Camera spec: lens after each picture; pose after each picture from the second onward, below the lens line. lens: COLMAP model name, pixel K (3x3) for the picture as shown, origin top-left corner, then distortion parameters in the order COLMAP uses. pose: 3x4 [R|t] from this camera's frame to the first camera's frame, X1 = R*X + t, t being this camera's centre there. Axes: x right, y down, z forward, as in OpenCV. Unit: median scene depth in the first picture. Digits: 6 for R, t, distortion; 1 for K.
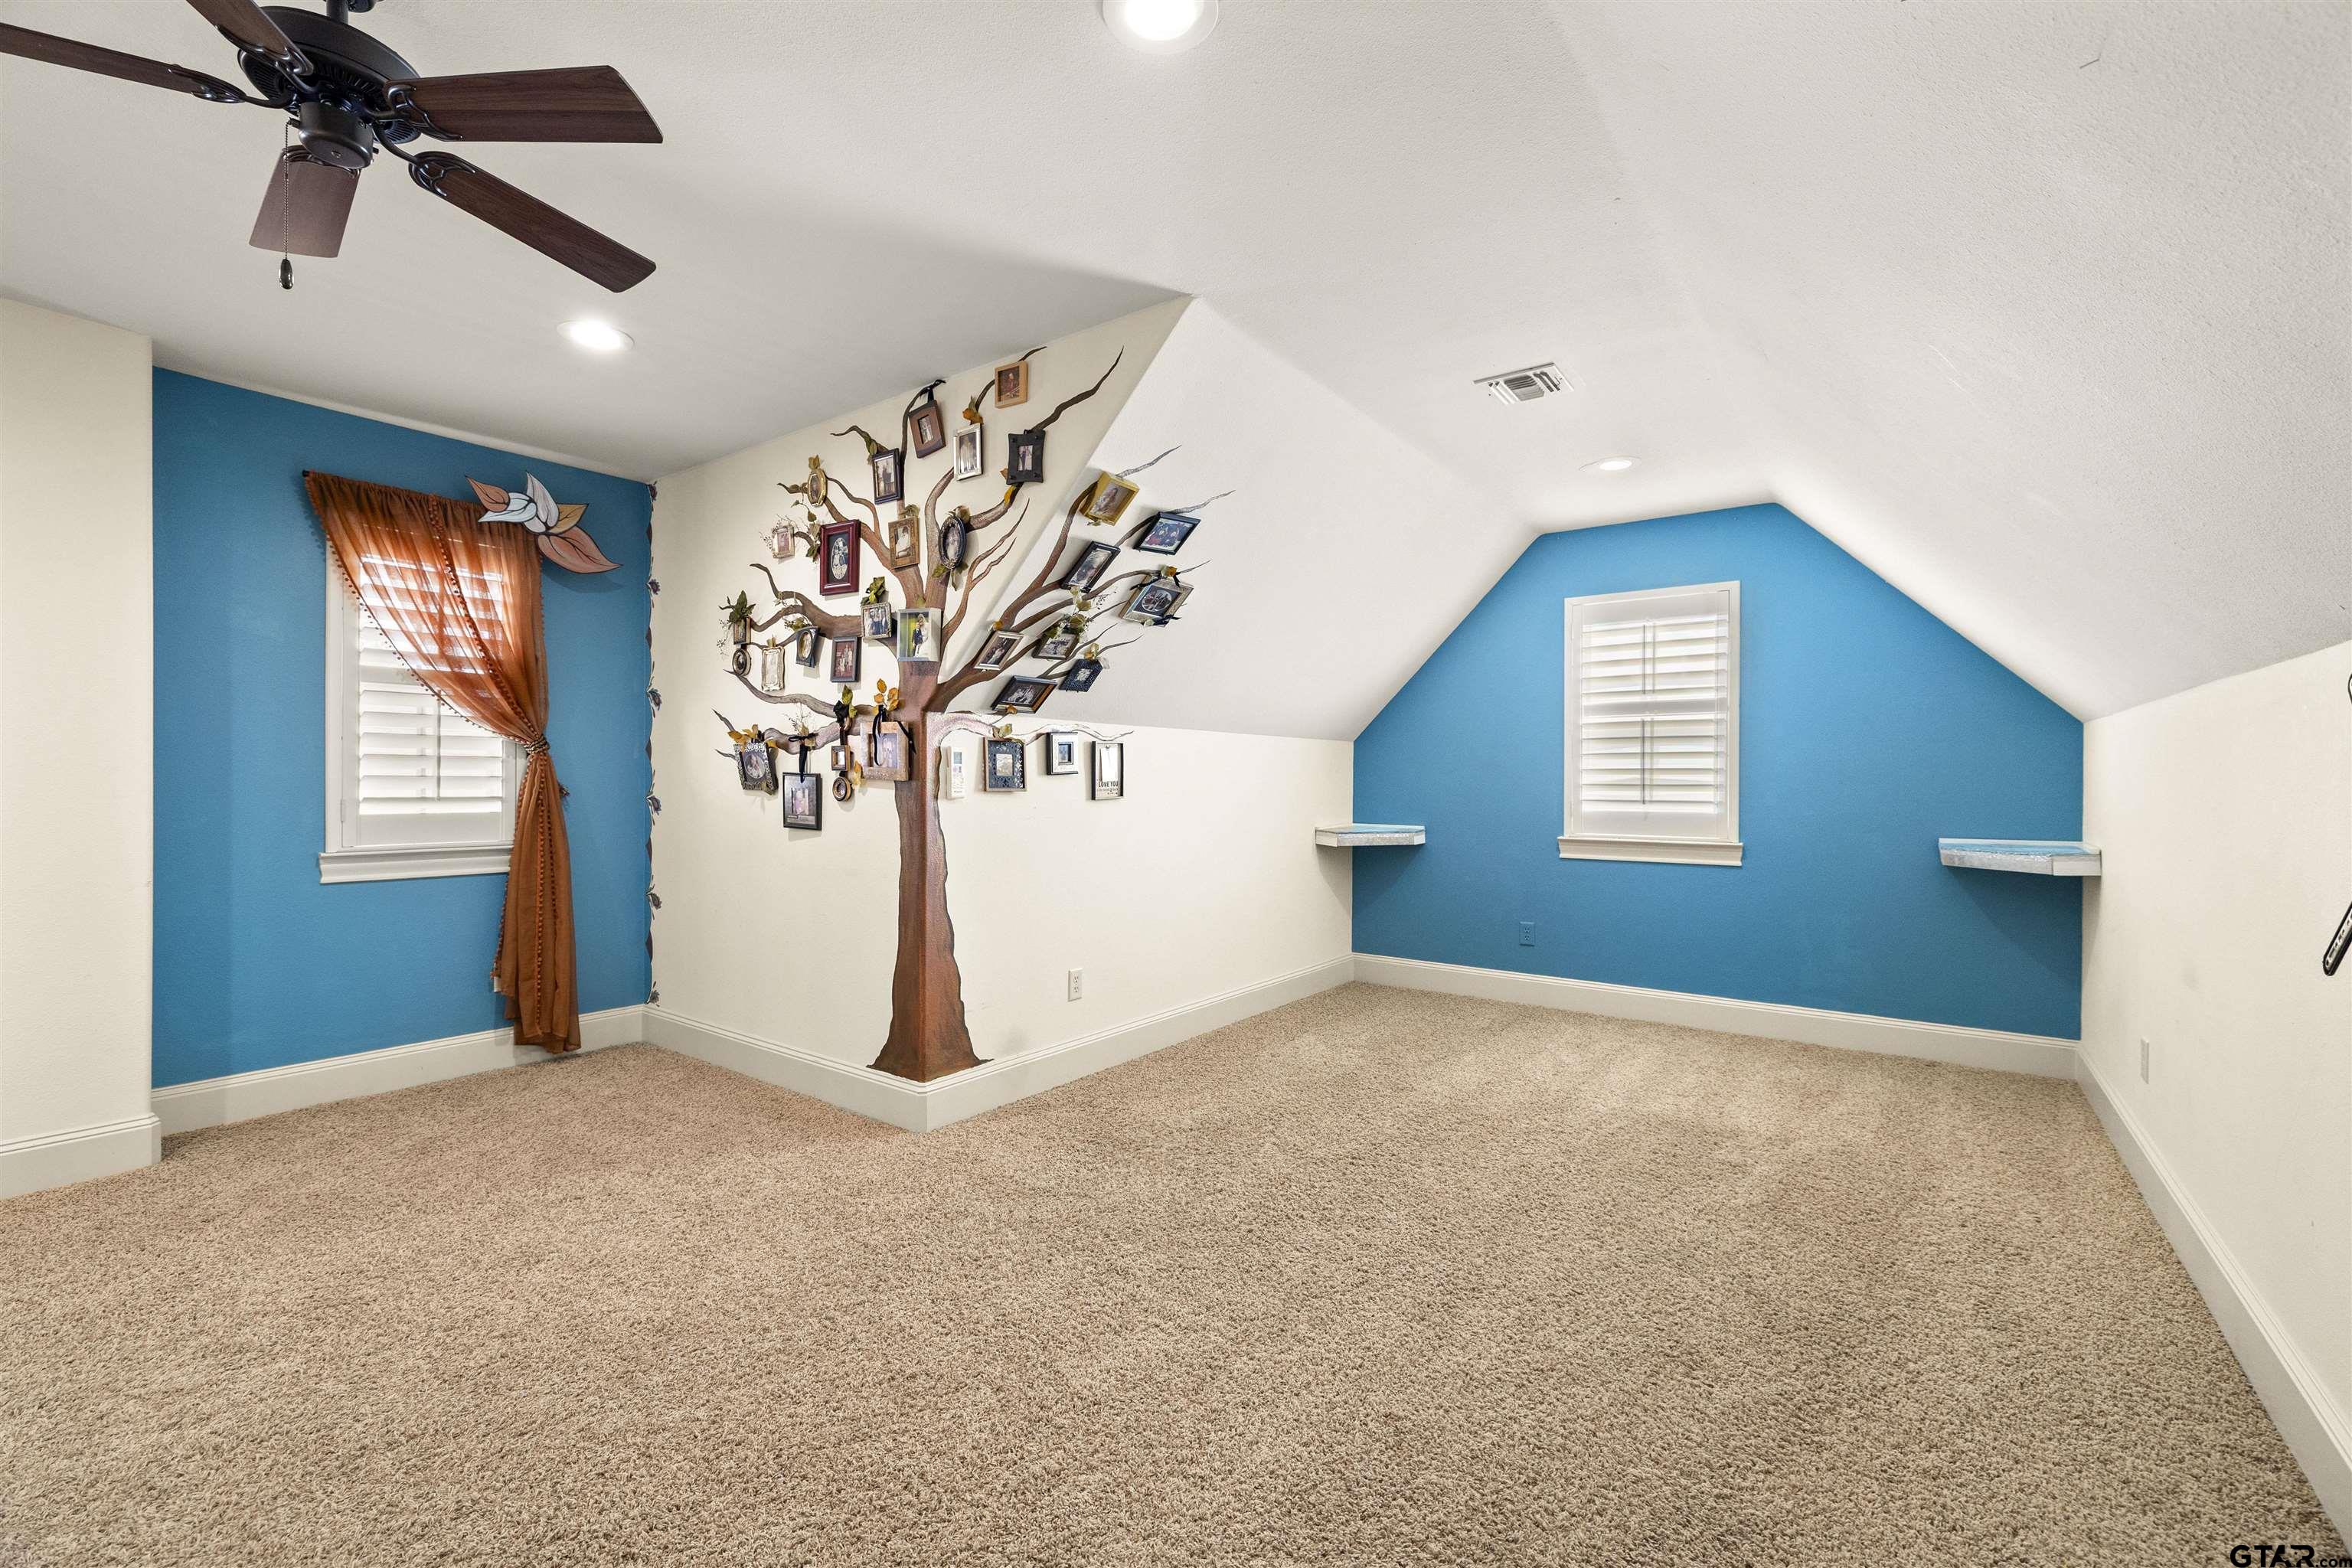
lens RADIAL K [[1003.3, 0, 1172.7], [0, 1003.3, 783.7], [0, 0, 1]] dist [0.002684, -0.000377]
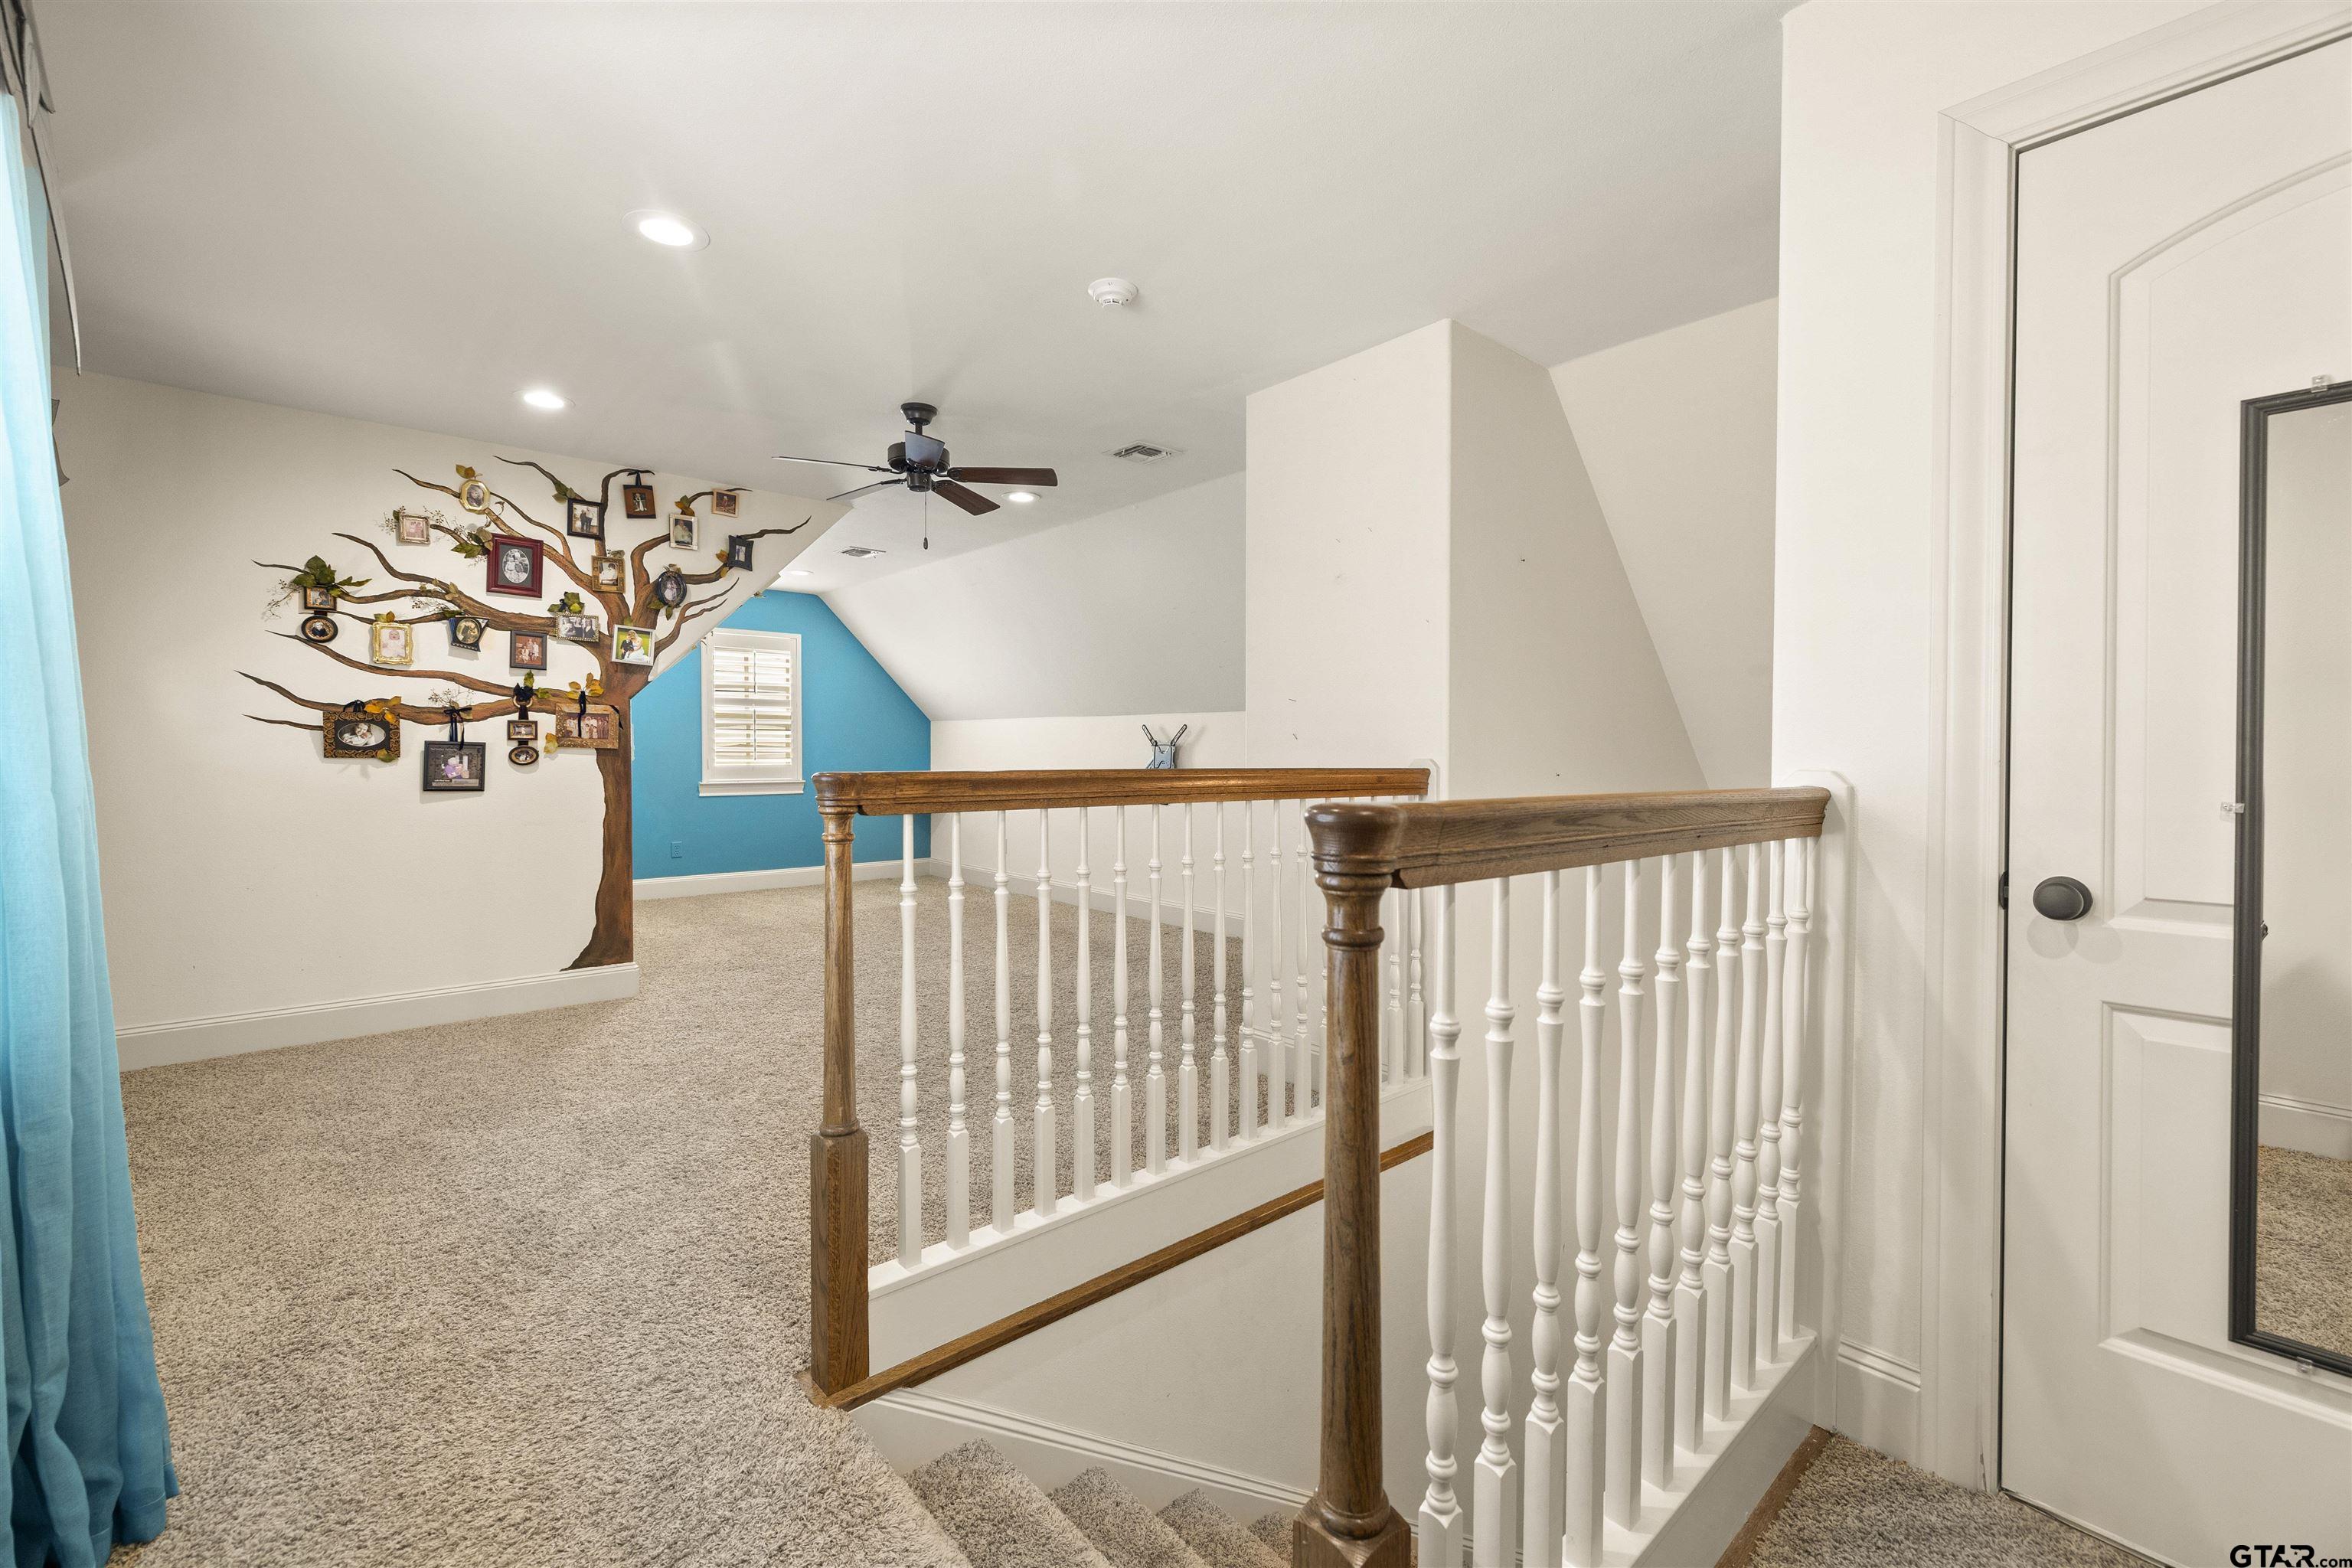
lens RADIAL K [[1003.3, 0, 1181.3], [0, 1003.3, 778.0], [0, 0, 1]] dist [0.002684, -0.000377]
pose [[0.201030, -0.032986, 0.979030, -1.380762], [-0.001005, 0.999425, 0.033880, -0.009673], [-0.979585, -0.007795, 0.200882, -0.038350]]
